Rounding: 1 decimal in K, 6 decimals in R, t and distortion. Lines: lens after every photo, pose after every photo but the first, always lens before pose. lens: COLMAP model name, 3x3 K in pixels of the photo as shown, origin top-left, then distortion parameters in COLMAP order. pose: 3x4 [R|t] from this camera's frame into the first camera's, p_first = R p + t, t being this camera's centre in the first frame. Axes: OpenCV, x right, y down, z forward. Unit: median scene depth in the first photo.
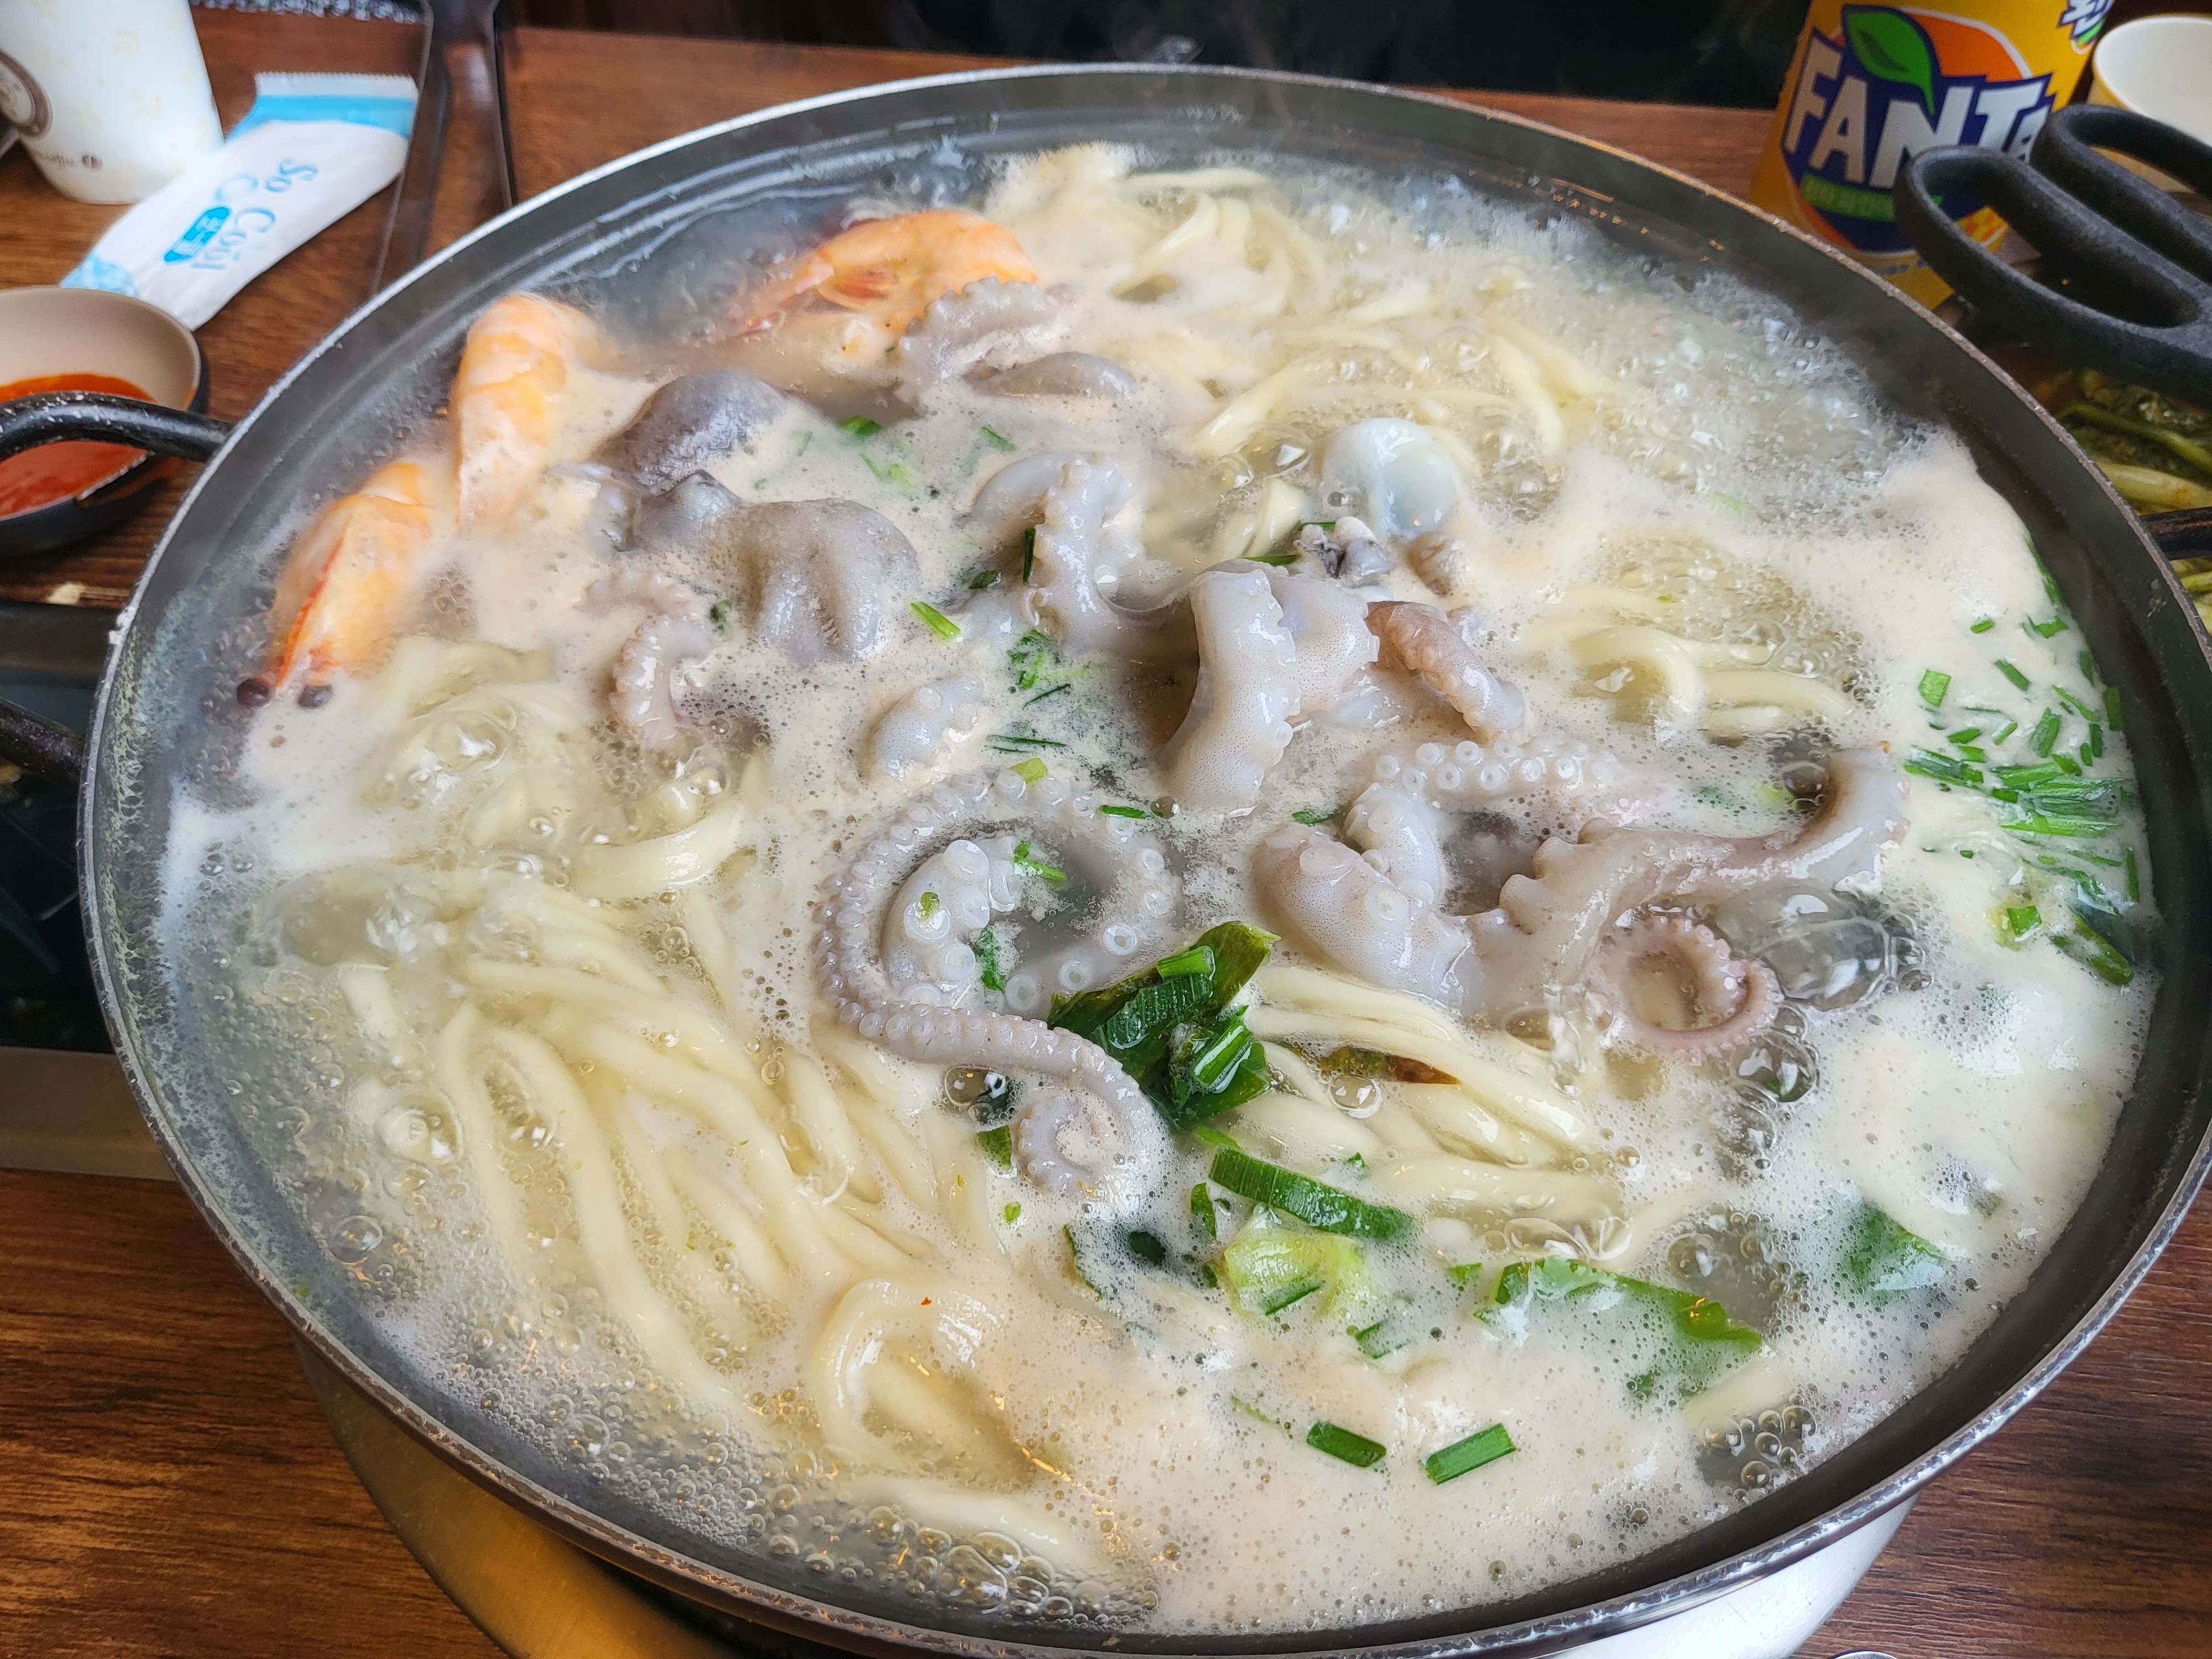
lens RADIAL K [[1678.4, 0, 1030.3], [0, 1678.4, 841.7], [0, 0, 1]] dist [-0.002739, 0.008659]
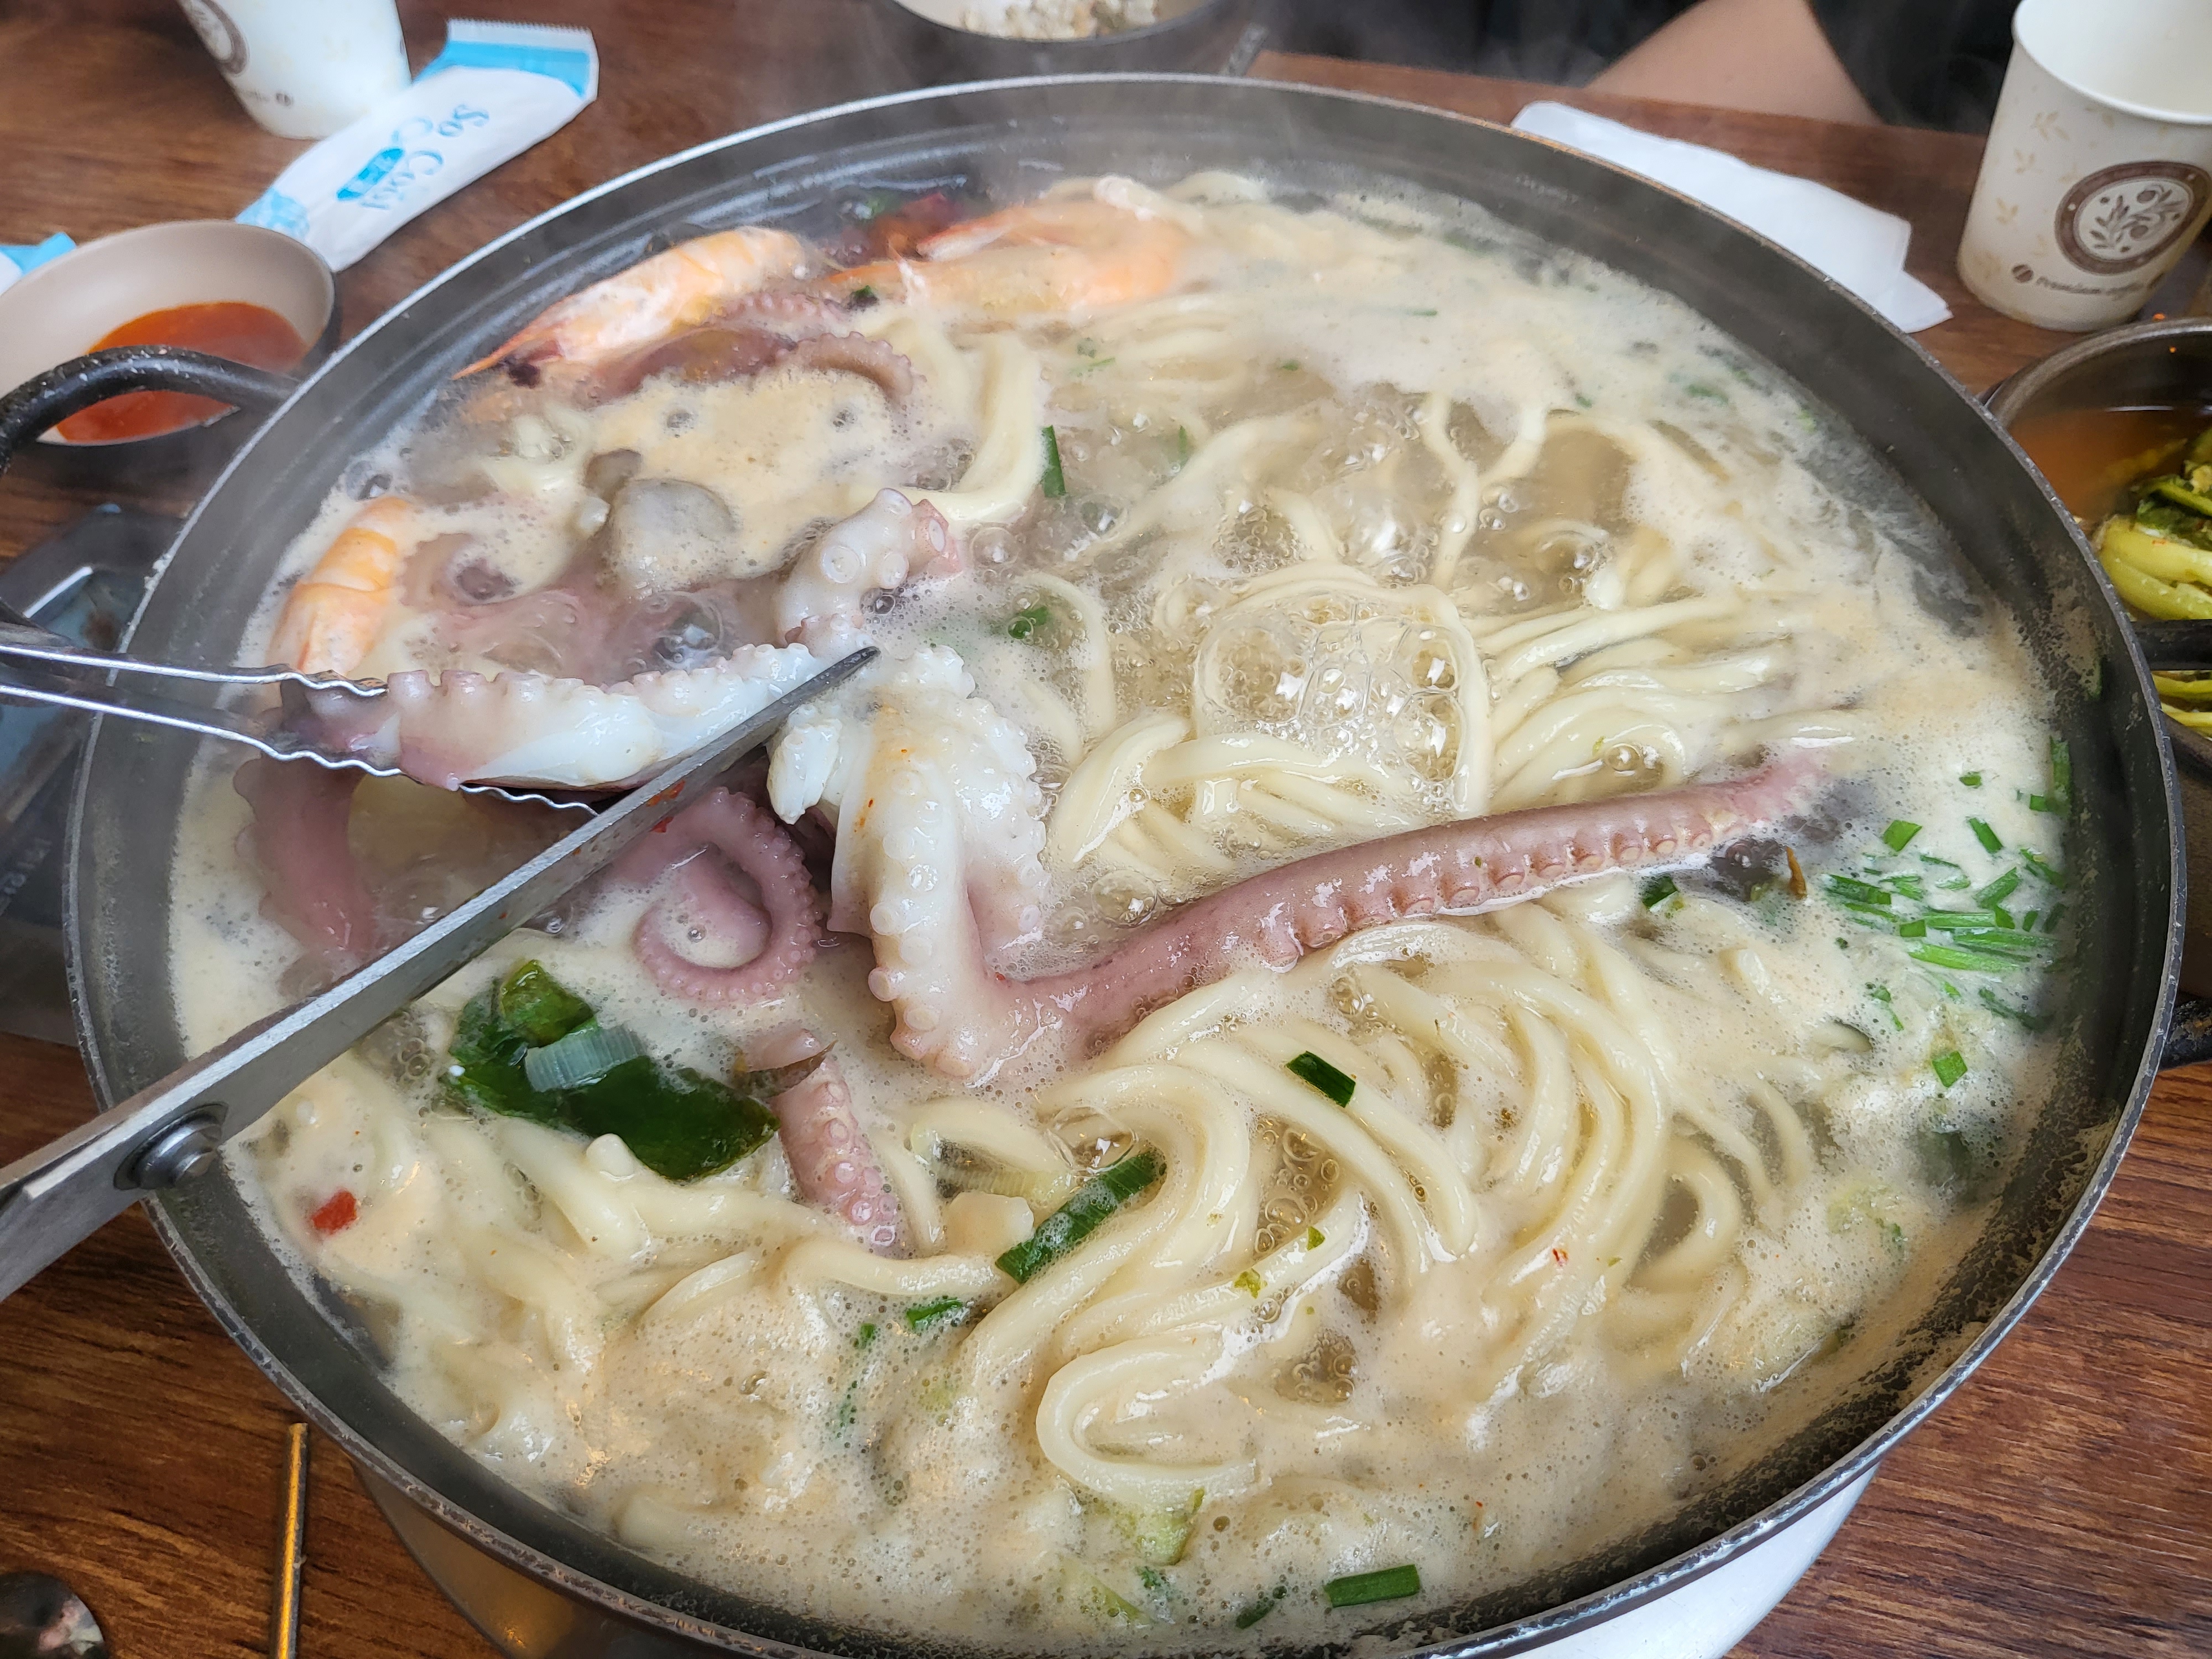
lens RADIAL K [[1684.0, 0, 1094.6], [0, 1684.0, 793.2], [0, 0, 1]] dist [-0.005187, 0.007005]
pose [[0.990014, 0.095065, -0.104086, 0.181991], [-0.093489, 0.995421, 0.019926, -0.061491], [0.105504, -0.009996, 0.994369, -0.023854]]
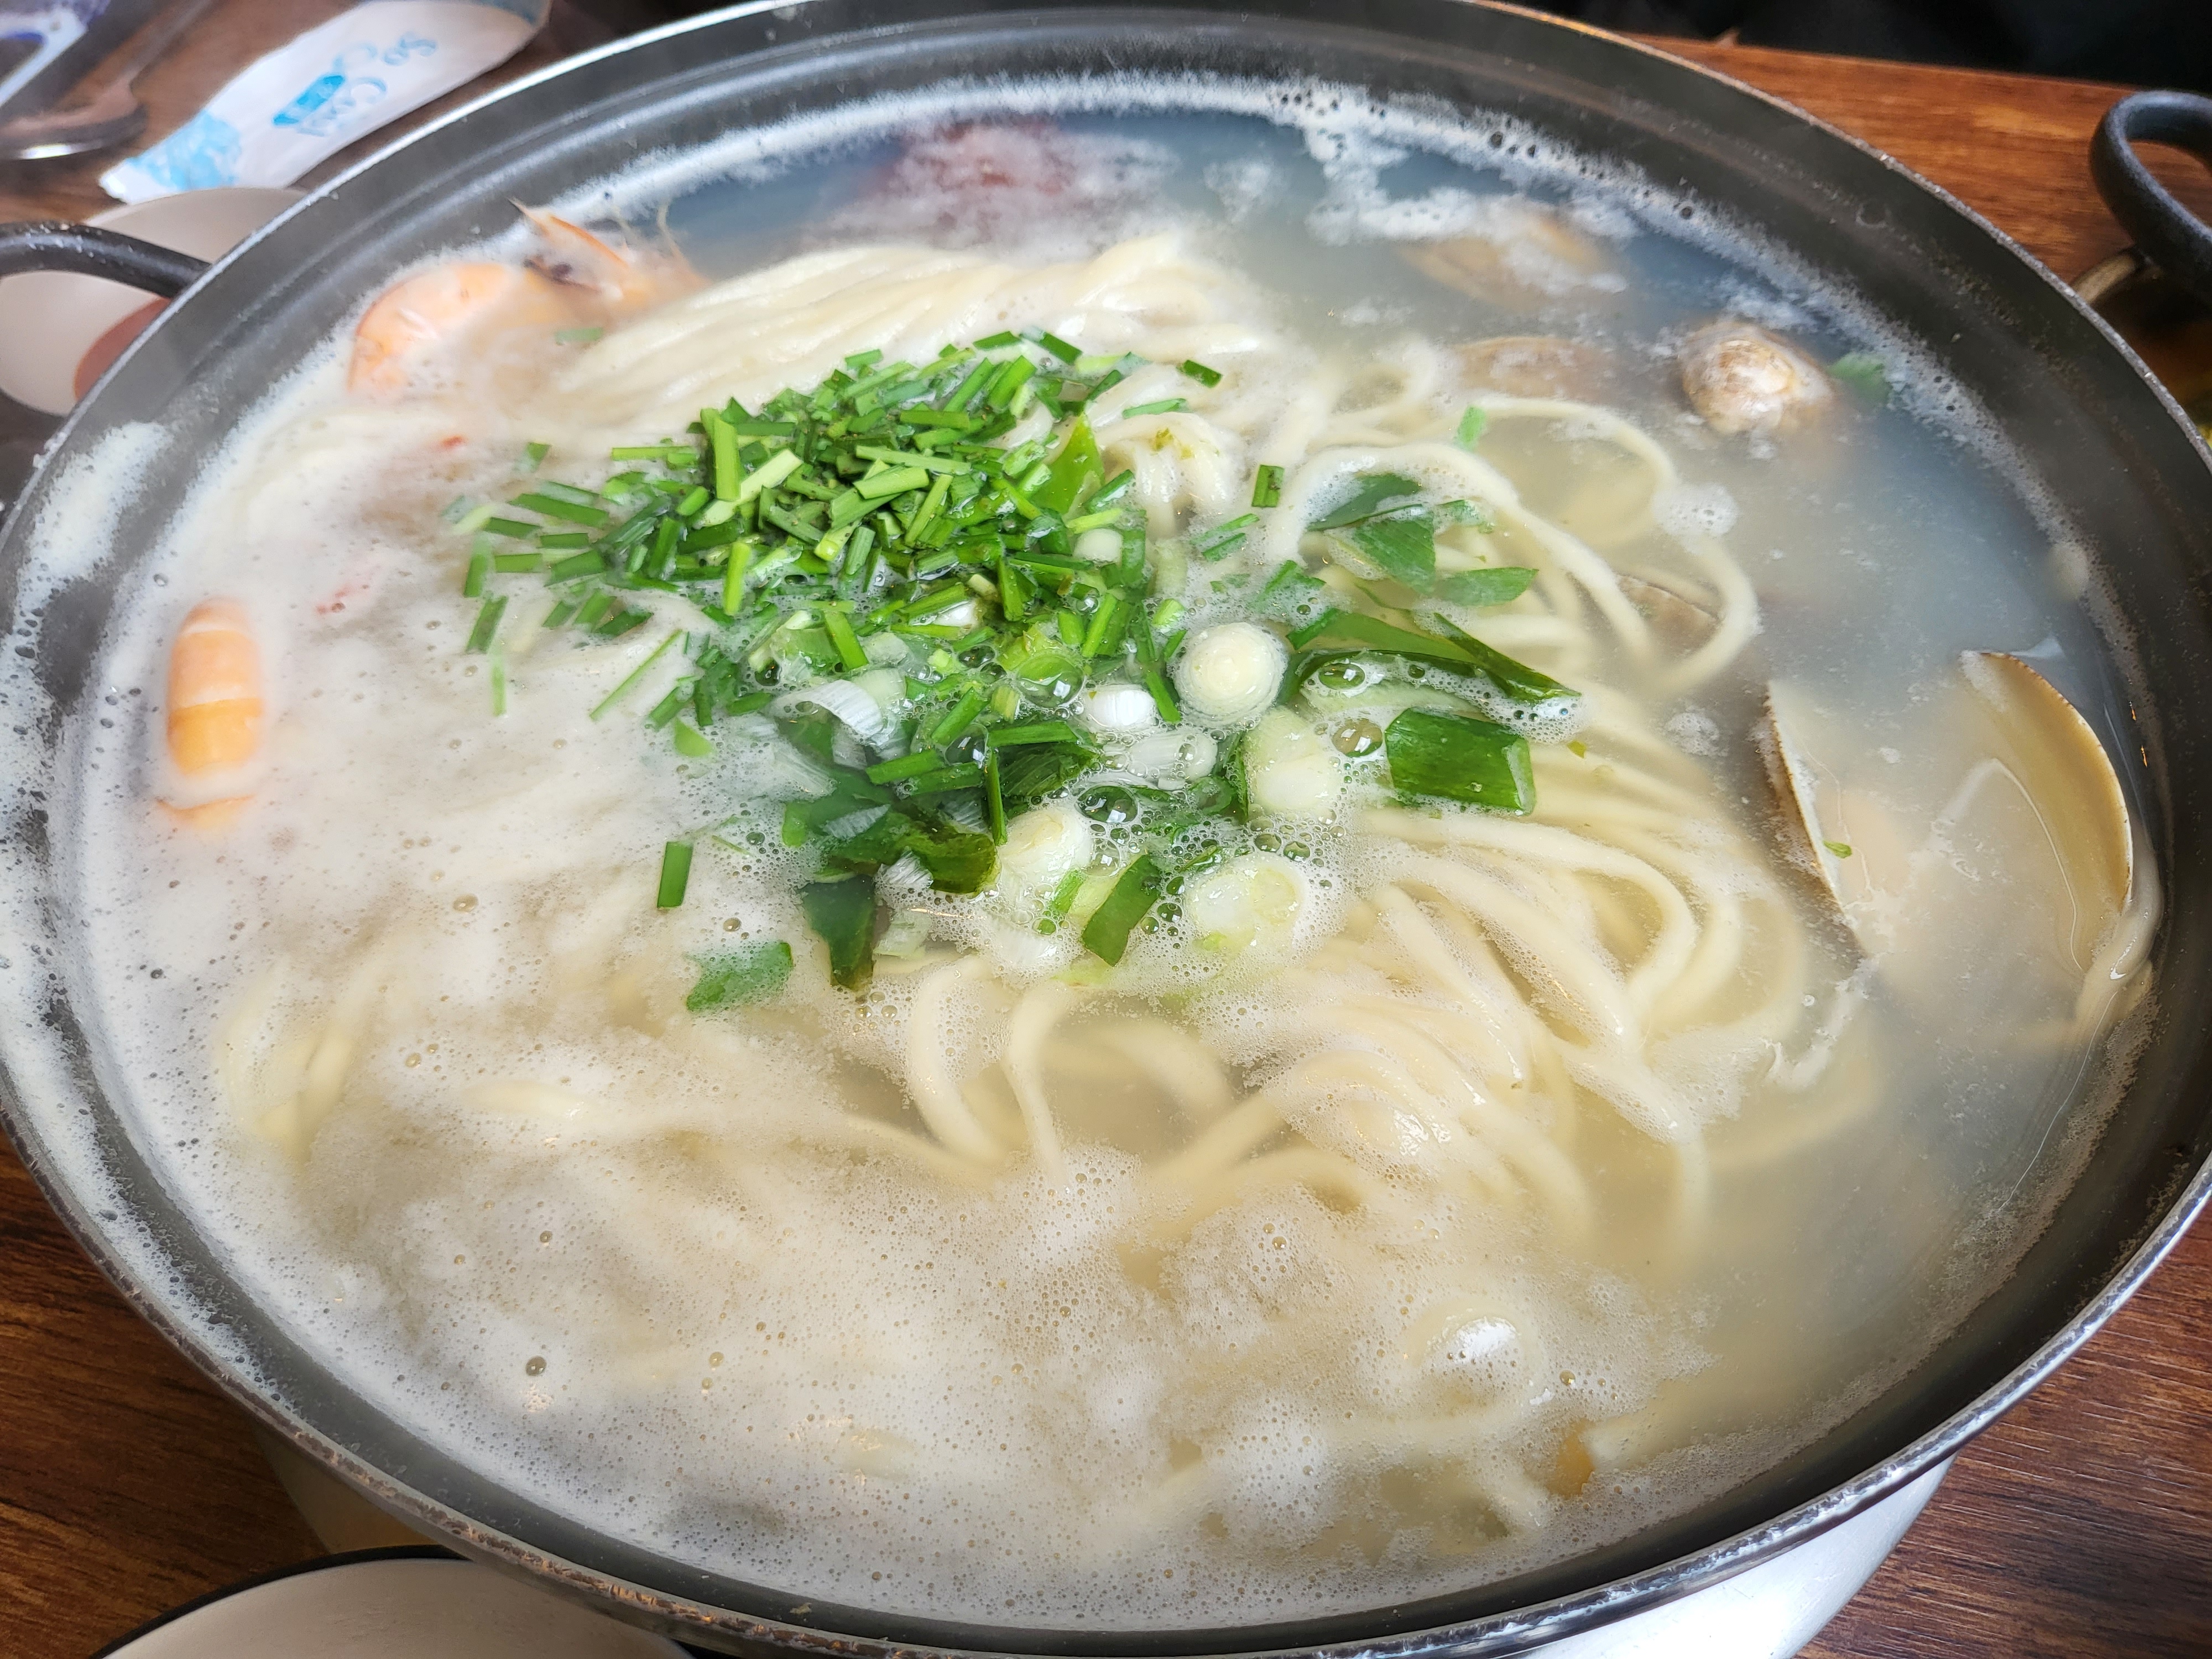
lens RADIAL K [[1685.9, 0, 1069.3], [0, 1685.9, 825.0], [0, 0, 1]] dist [-0.004688, 0.000230]
pose [[0.990471, 0.095507, -0.099225, 0.162529], [-0.095245, 0.995426, 0.007386, 0.024258], [0.099476, 0.002135, 0.995038, 0.076205]]
